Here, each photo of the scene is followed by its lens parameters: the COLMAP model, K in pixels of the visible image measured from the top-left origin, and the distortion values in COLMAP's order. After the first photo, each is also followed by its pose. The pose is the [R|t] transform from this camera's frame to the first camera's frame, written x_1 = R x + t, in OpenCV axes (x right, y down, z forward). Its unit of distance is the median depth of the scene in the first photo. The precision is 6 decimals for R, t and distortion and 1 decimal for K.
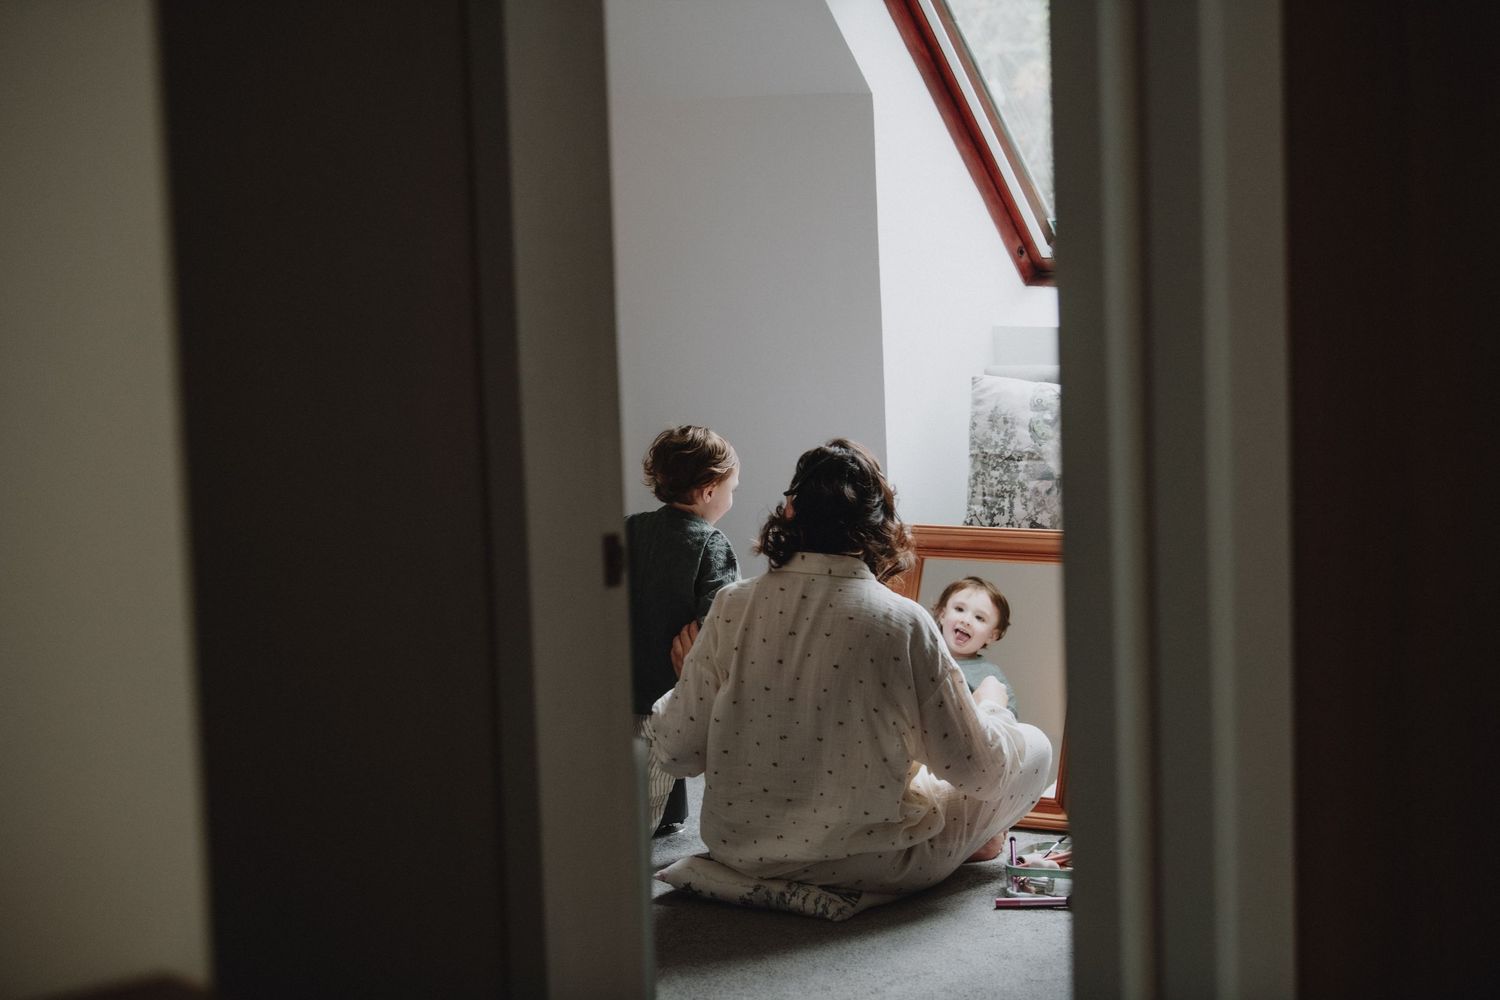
lens RADIAL K [[3055.3, 0, 771.6], [0, 3055.3, 461.5], [0, 0, 1]] dist [-0.001331, 0.000000]
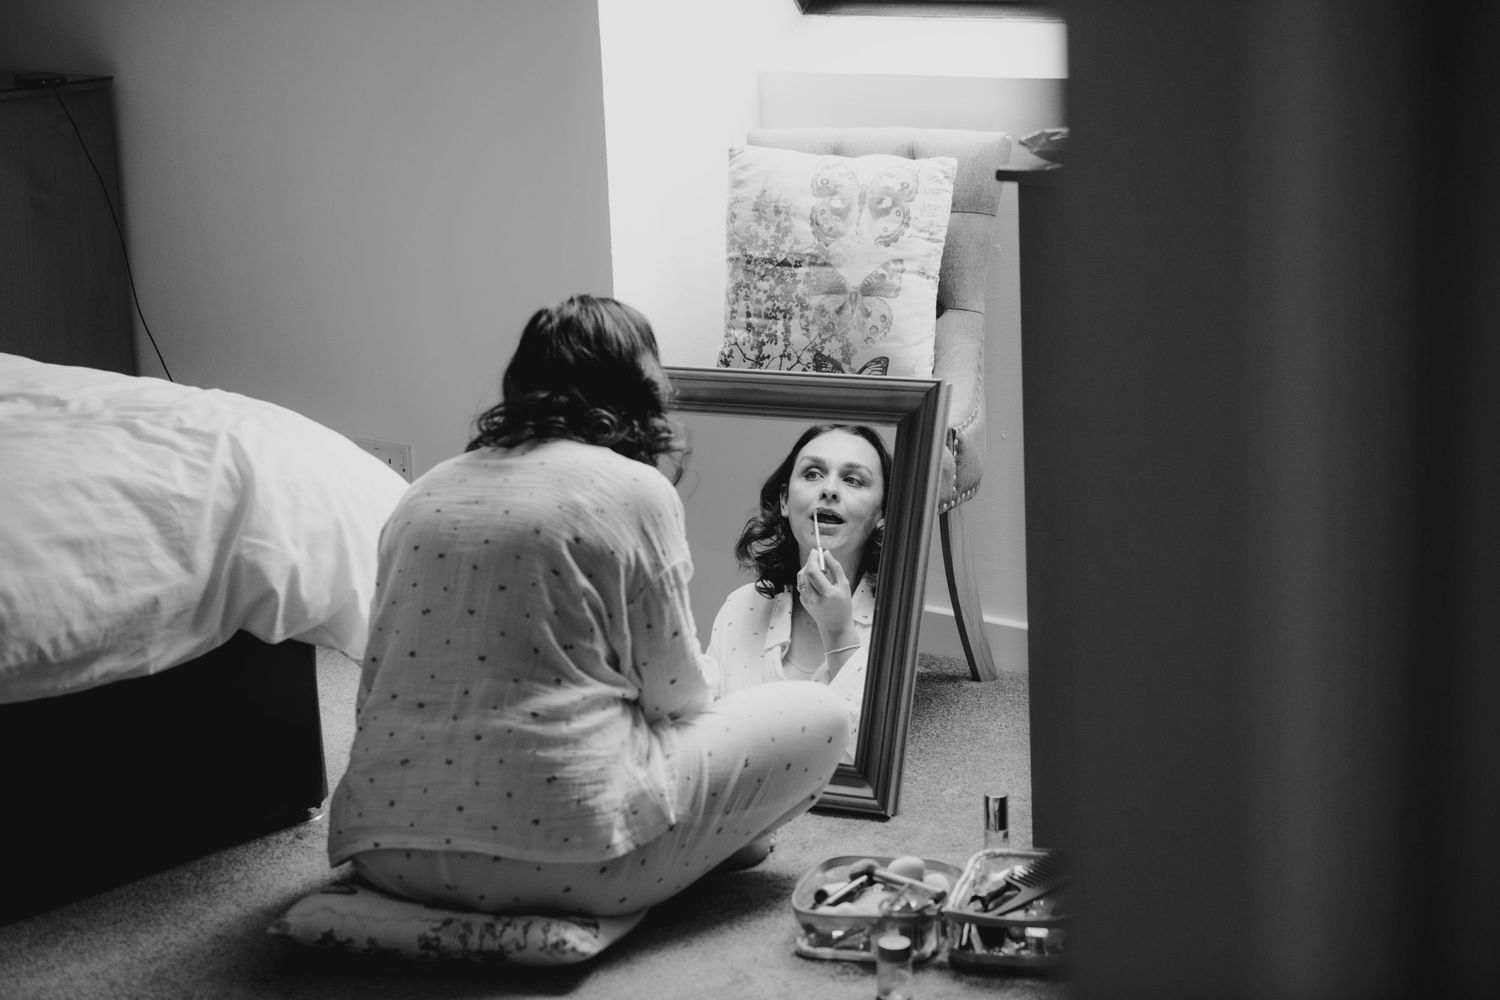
lens RADIAL K [[3055.3, 0, 712.2], [0, 3055.3, 465.7], [0, 0, 1]] dist [-0.001331, 0.000000]
pose [[0.998383, -0.019844, 0.053264, 0.022717], [0.014577, 0.995128, 0.097507, -0.023689], [-0.054940, -0.096573, 0.993808, 0.292166]]
